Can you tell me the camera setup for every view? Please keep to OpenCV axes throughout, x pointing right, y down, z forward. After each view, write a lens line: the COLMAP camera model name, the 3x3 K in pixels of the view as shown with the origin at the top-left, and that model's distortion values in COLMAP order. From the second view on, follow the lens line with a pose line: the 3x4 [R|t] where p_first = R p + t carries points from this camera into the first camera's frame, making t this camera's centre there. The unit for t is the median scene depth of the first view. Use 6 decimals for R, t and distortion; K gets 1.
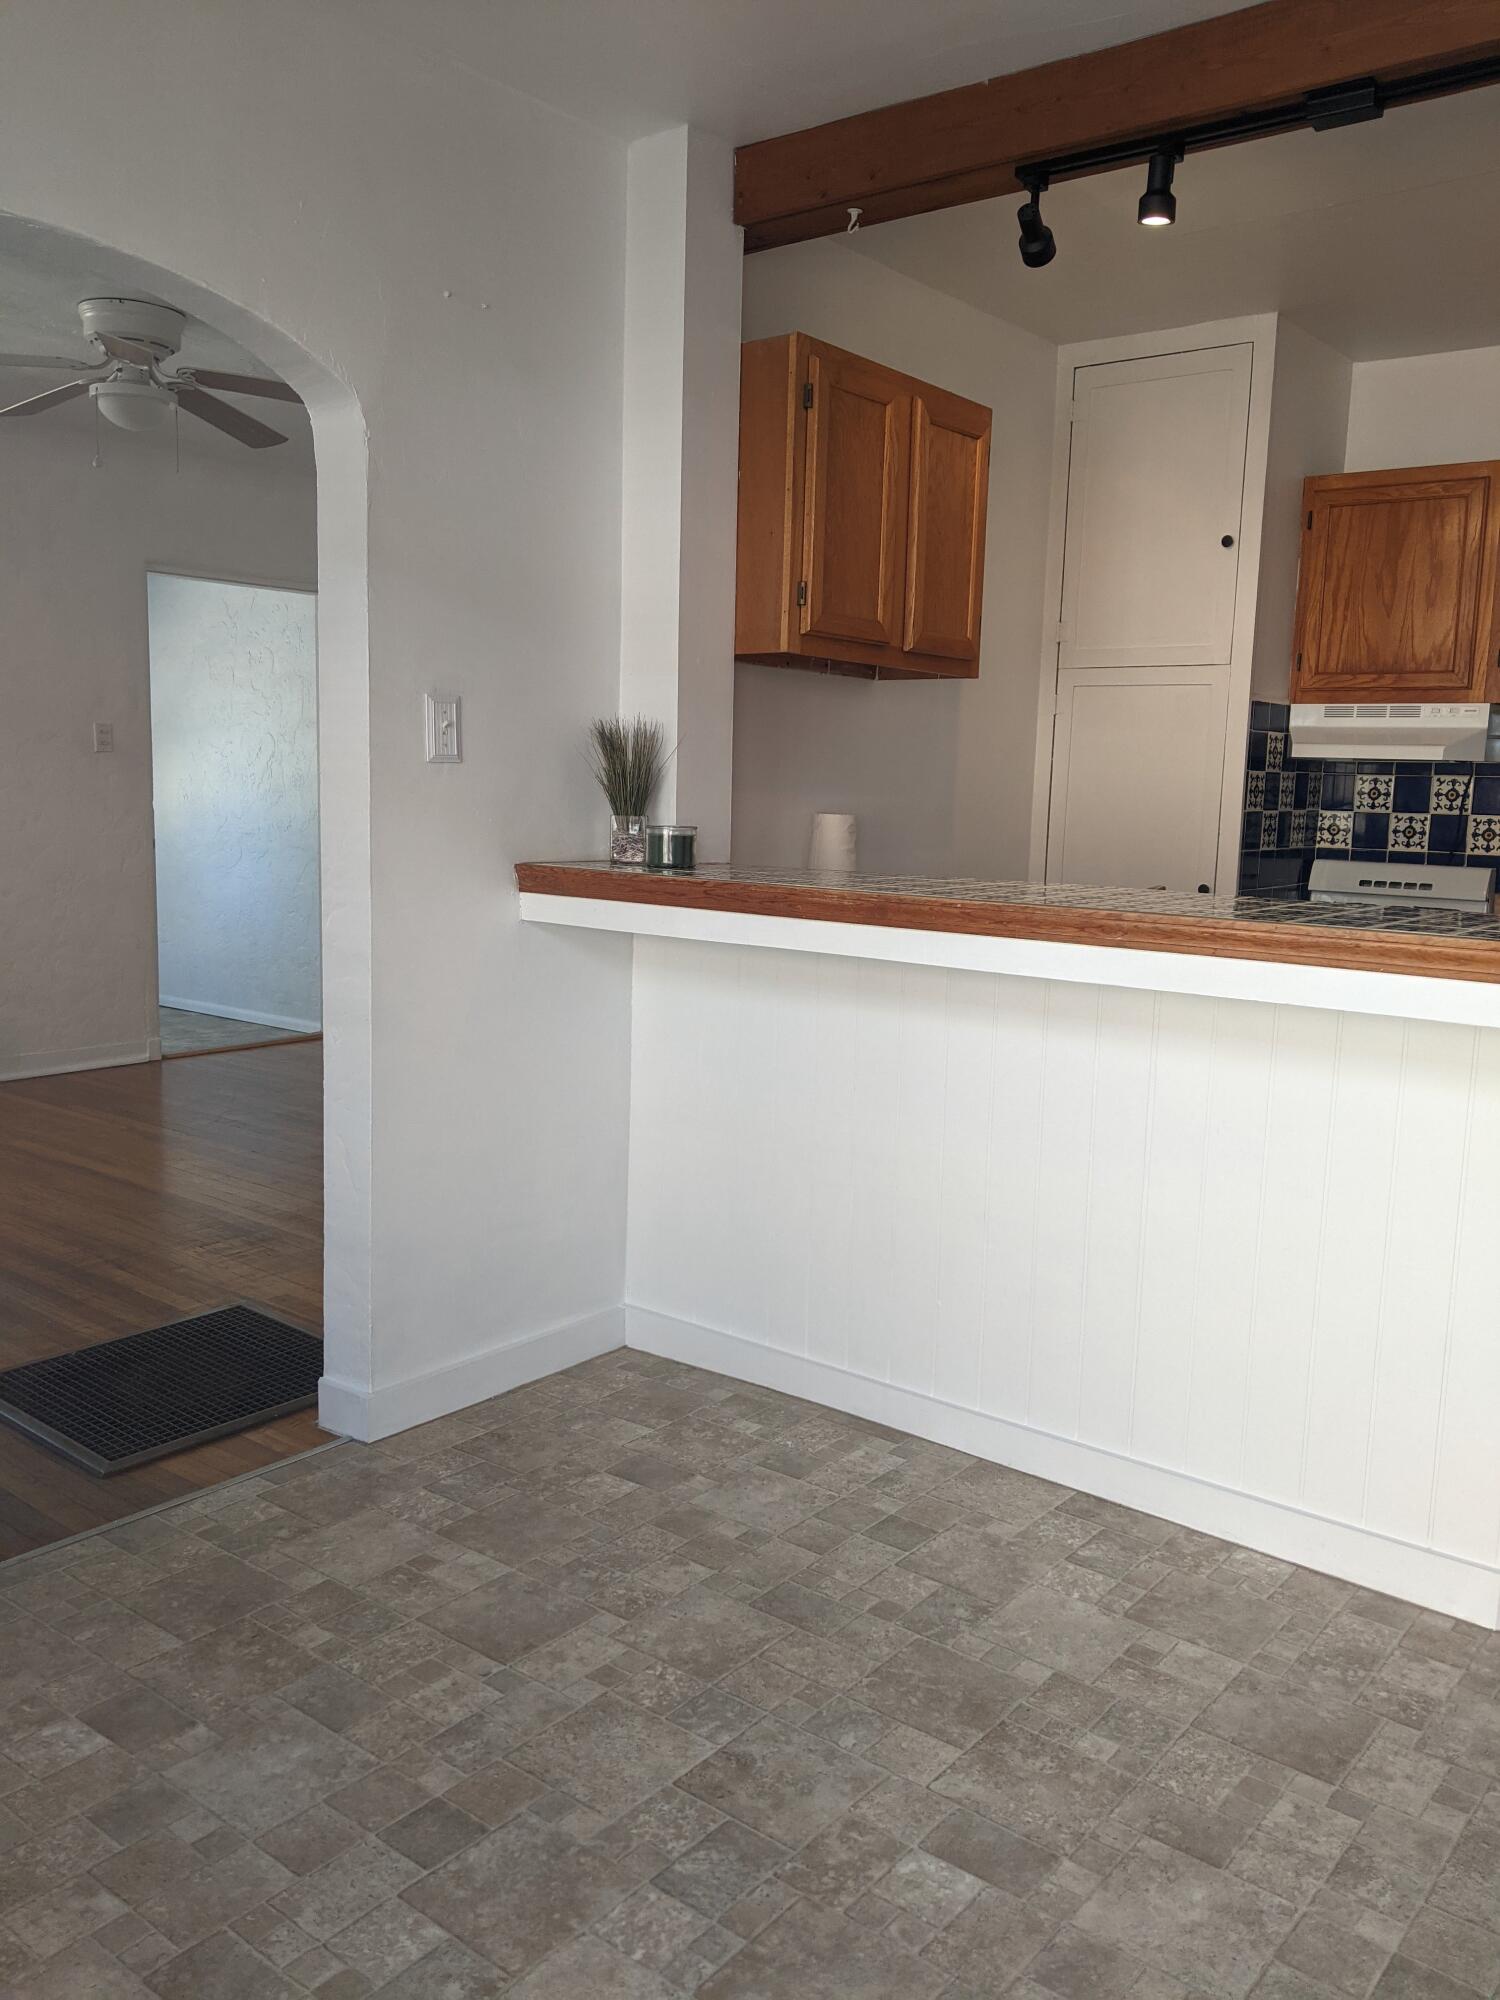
lens RADIAL K [[1590.9, 0, 751.5], [0, 1590.9, 1021.3], [0, 0, 1]] dist [0.058197, -0.114946]
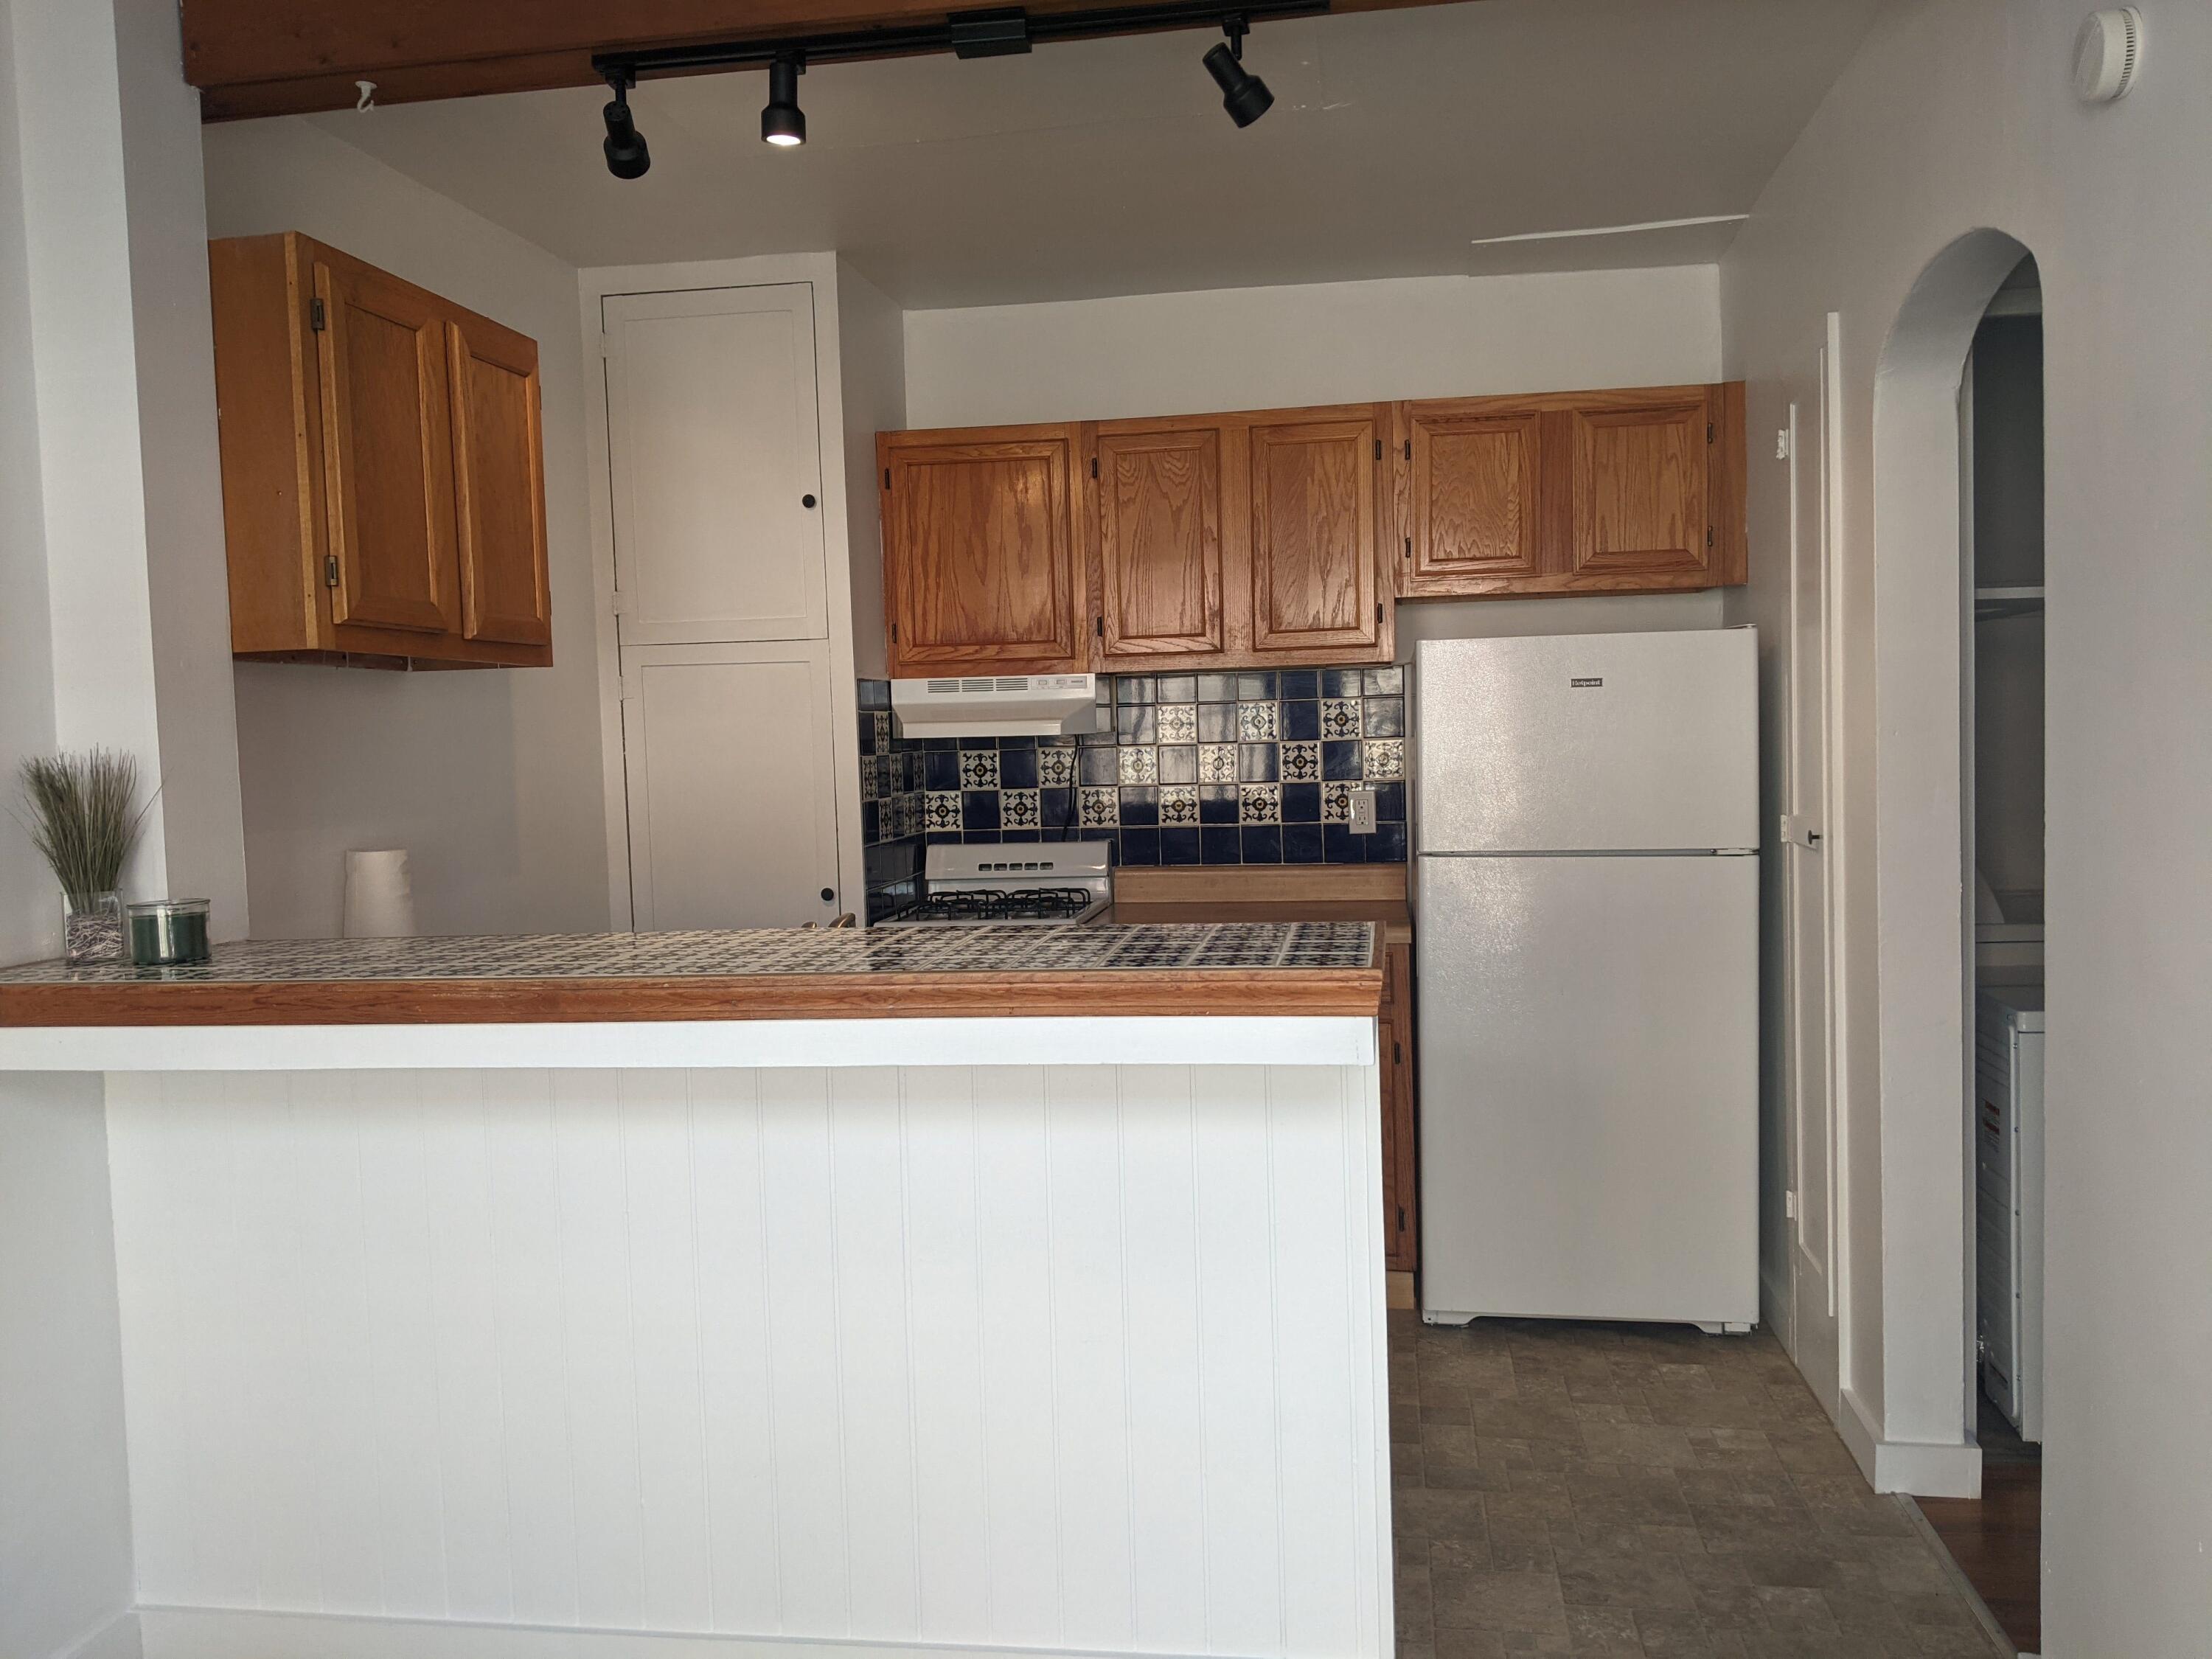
lens RADIAL K [[1771.3, 0, 1095.7], [0, 1771.3, 828.3], [0, 0, 1]] dist [0.134090, -0.233755]
pose [[0.870645, -0.081857, 0.485054, -0.059830], [0.128597, 0.989642, -0.063815, -0.040843], [-0.474805, 0.117937, 0.872153, 0.094031]]
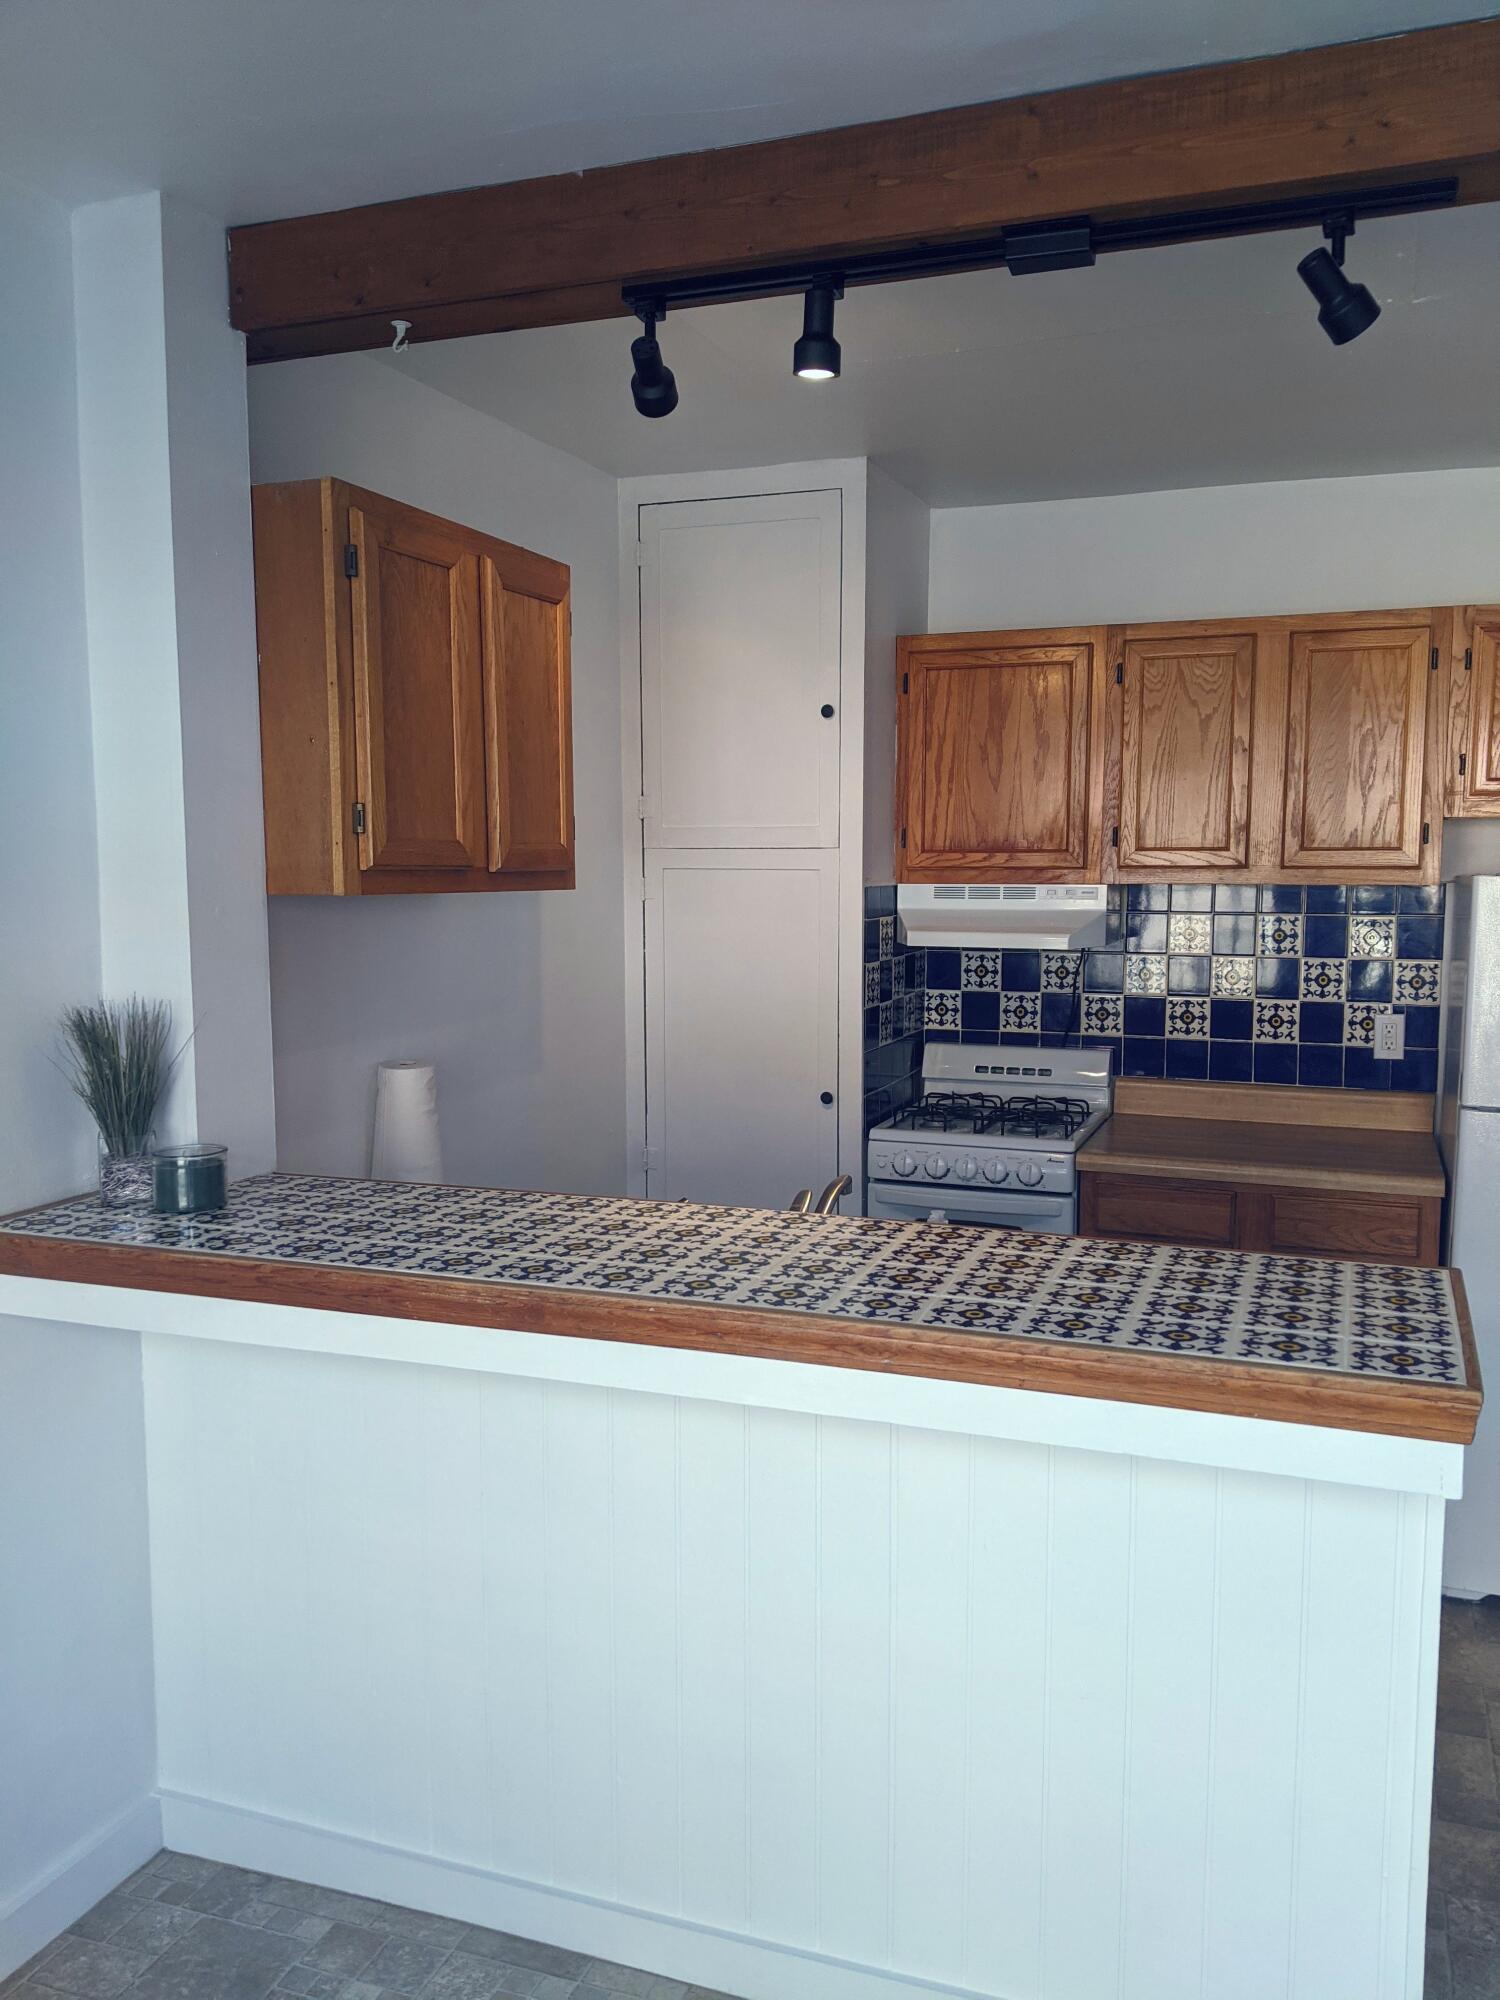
lens RADIAL K [[1601.1, 0, 753.4], [0, 1601.1, 1017.9], [0, 0, 1]] dist [0.117326, -0.273715]
pose [[0.951249, -0.059347, 0.302661, -0.021332], [0.073248, 0.996707, -0.034778, -0.107567], [-0.299600, 0.055252, 0.952464, 0.184171]]
